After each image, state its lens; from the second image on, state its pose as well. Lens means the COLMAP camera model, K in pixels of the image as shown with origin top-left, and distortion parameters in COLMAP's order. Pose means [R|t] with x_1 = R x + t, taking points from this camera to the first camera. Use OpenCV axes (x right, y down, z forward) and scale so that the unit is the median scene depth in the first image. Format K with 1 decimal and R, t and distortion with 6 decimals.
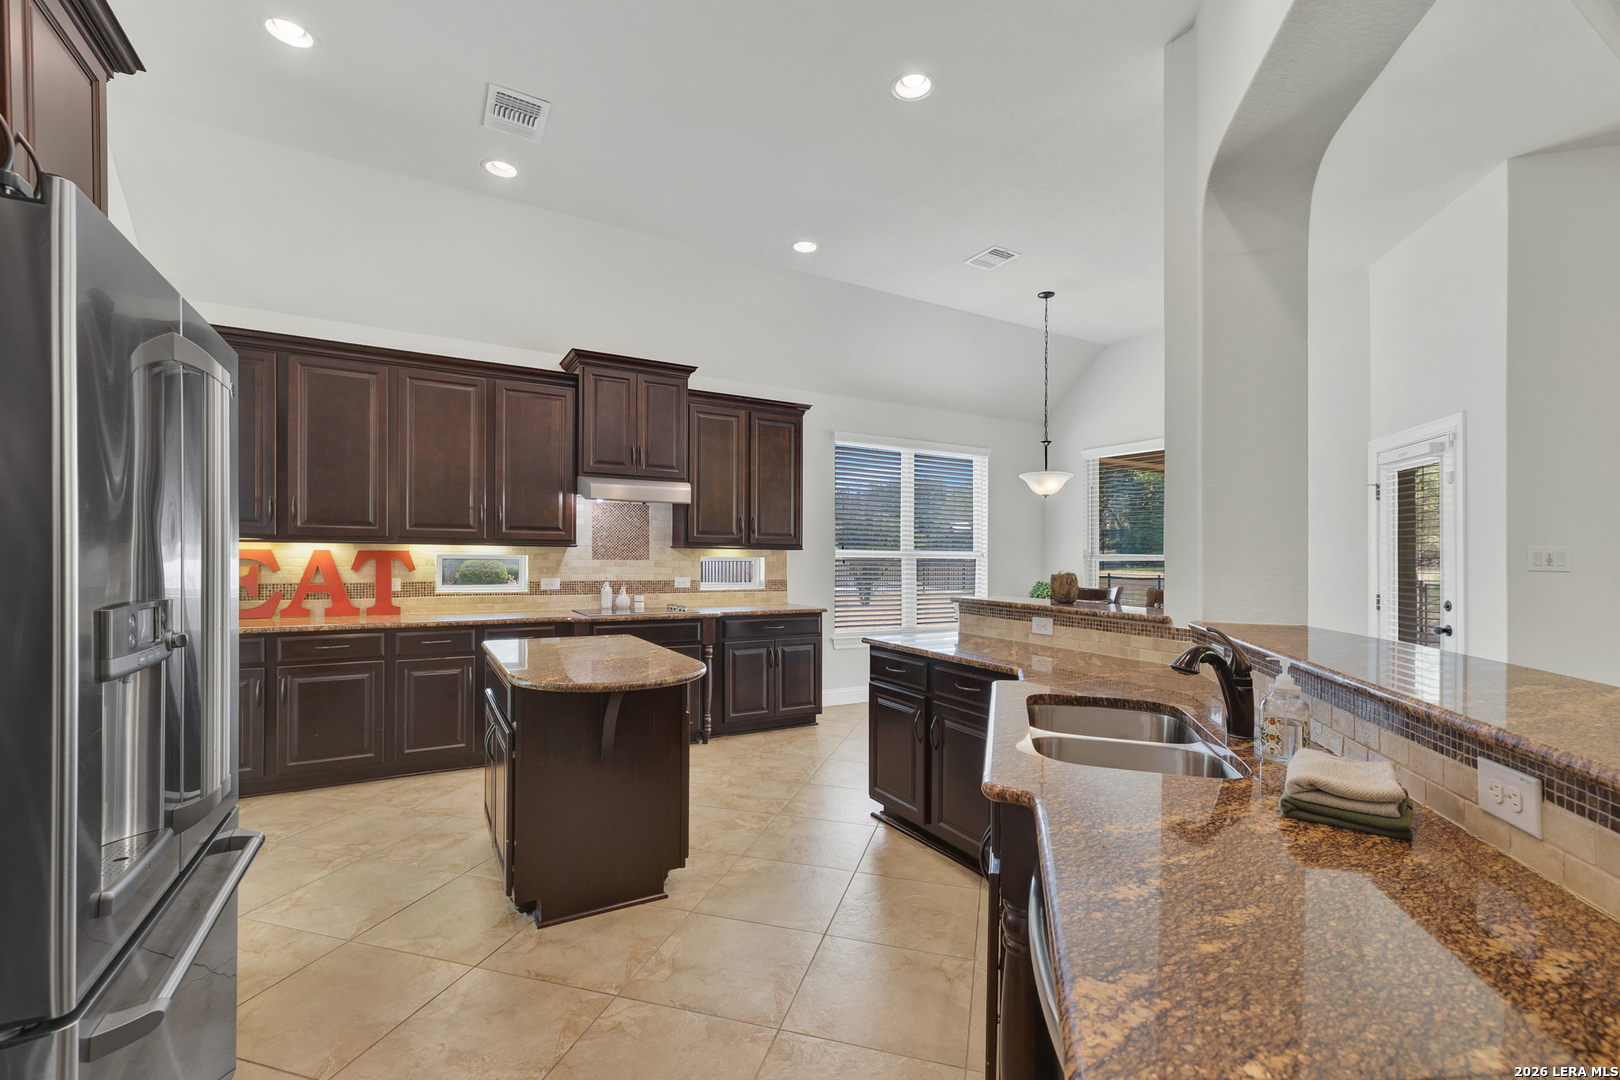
lens RADIAL K [[685.9, 0, 808.9], [0, 685.9, 567.9], [0, 0, 1]] dist [0.000677, 0.000186]
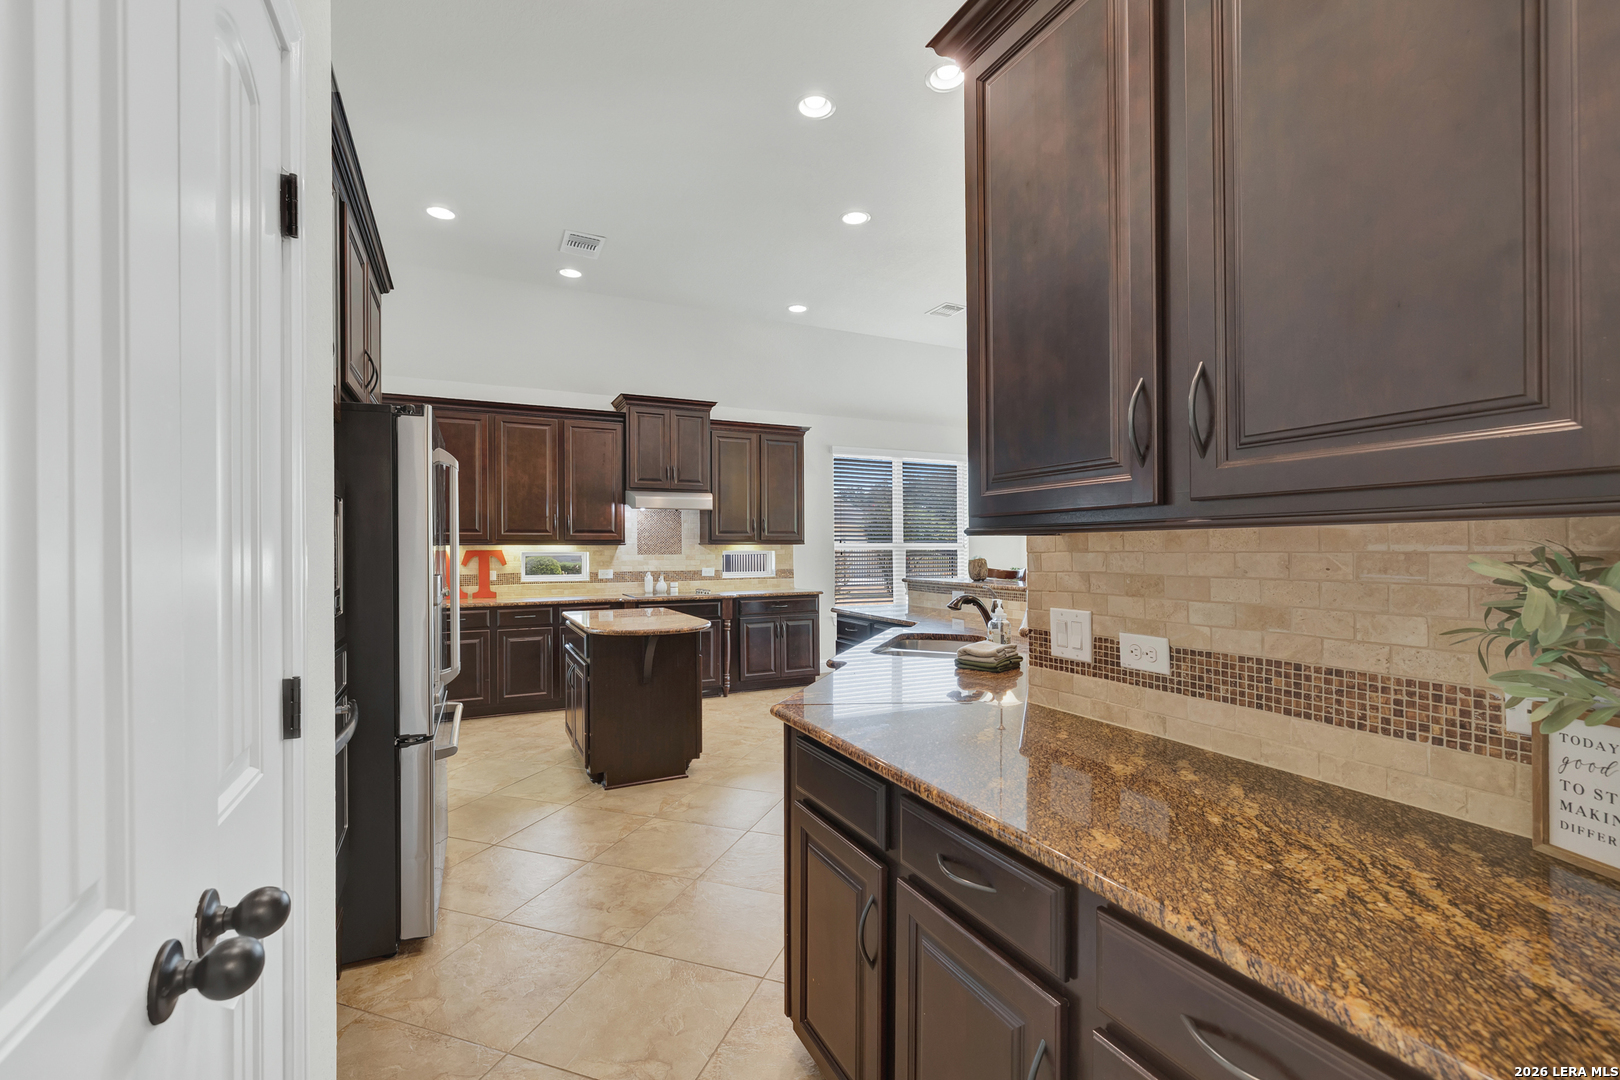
lens RADIAL K [[687.8, 0, 805.7], [0, 687.8, 545.1], [0, 0, 1]] dist [-0.000392, 0.000124]
pose [[0.997644, -0.016468, -0.066600, 0.087810], [0.014845, 0.999583, -0.024779, 0.006901], [0.066981, 0.023732, 0.997472, -0.273889]]
